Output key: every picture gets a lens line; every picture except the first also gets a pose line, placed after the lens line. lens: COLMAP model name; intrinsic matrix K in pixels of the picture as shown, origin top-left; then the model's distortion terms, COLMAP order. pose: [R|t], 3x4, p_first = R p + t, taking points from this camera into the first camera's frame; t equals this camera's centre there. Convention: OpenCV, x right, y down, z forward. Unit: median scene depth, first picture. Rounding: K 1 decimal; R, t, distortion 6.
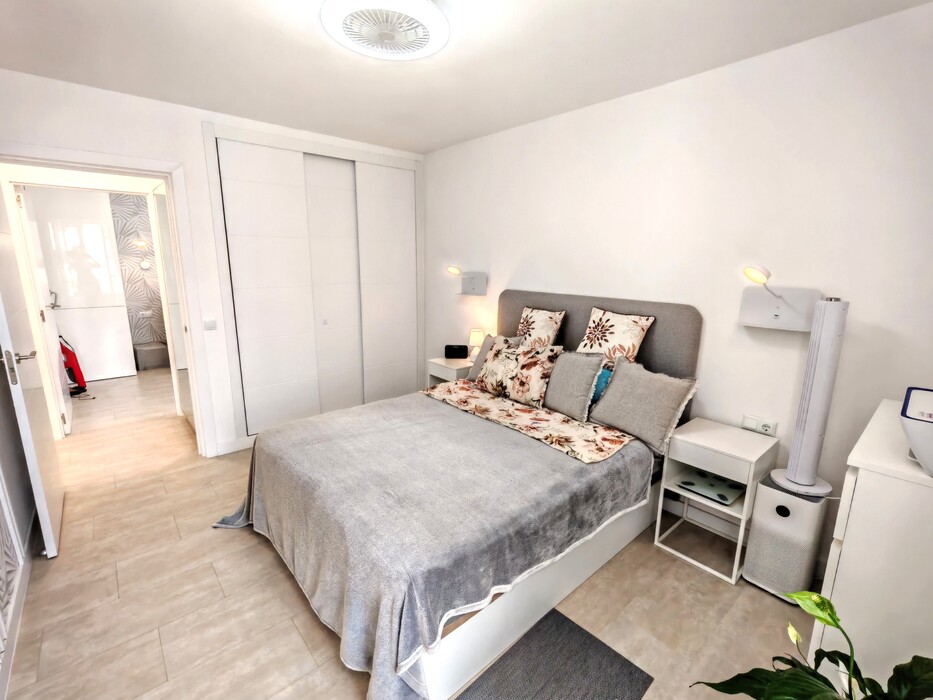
lens RADIAL K [[427.1, 0, 466.5], [0, 427.1, 350.0], [0, 0, 1]] dist [0.004743, 0.001531]
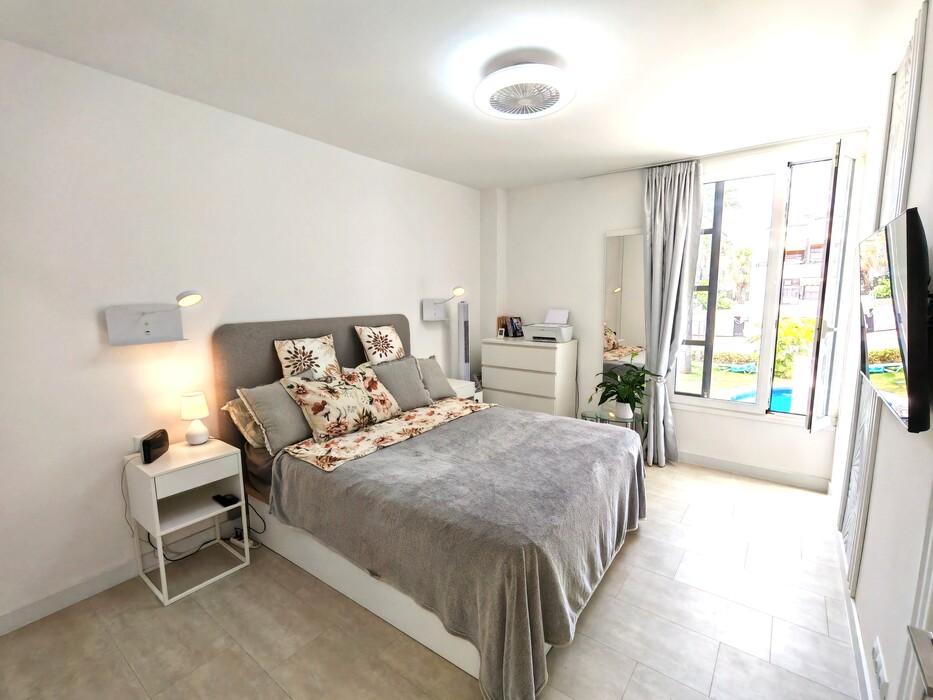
lens RADIAL K [[427.1, 0, 466.5], [0, 427.1, 350.0], [0, 0, 1]] dist [0.004743, 0.001531]
pose [[-0.206580, -0.142008, 0.968069, -0.960945], [0.209352, 0.960082, 0.185511, -0.205827], [-0.955770, 0.240991, -0.168604, 1.023470]]
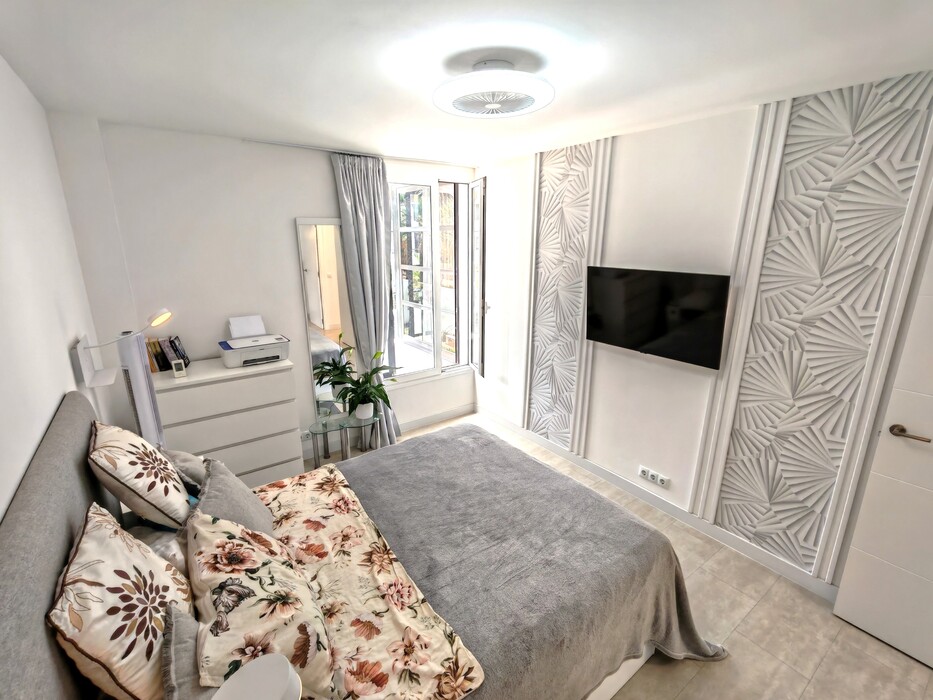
lens RADIAL K [[430.4, 0, 466.5], [0, 430.4, 350.0], [0, 0, 1]] dist [0.000393, 0.000320]
pose [[-0.996974, -0.034888, 0.069467, -0.140658], [0.000387, 0.891392, 0.453233, -0.452173], [-0.077735, 0.451888, -0.888681, 1.467464]]
